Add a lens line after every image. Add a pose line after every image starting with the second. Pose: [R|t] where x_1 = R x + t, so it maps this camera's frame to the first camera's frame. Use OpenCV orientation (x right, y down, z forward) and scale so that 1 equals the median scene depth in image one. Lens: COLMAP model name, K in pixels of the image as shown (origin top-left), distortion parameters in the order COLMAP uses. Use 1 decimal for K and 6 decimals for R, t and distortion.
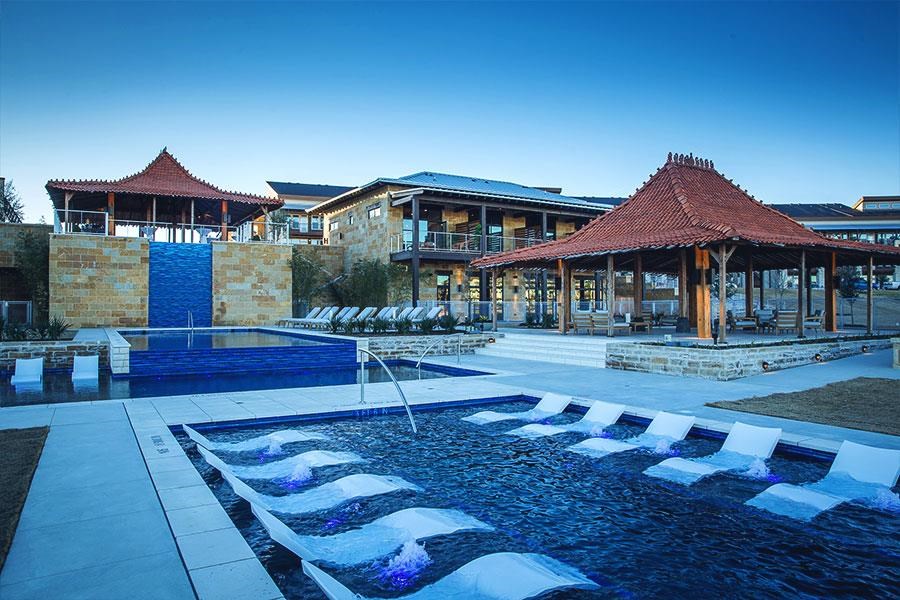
lens RADIAL K [[633.0, 0, 450.0], [0, 633.0, 300.0], [0, 0, 1]] dist [-0.117195, 0.117188]
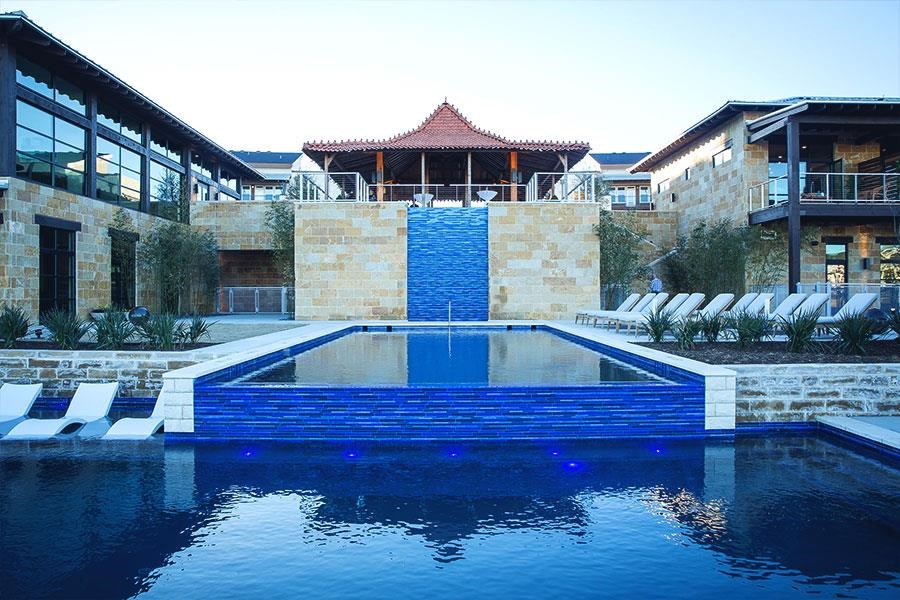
lens RADIAL K [[633.0, 0, 450.0], [0, 633.0, 300.0], [0, 0, 1]] dist [-0.117195, 0.117188]
pose [[0.868467, 0.005162, -0.495719, -0.054240], [0.006128, 0.999758, 0.021146, 0.003197], [0.495708, -0.021402, 0.868225, 0.334698]]
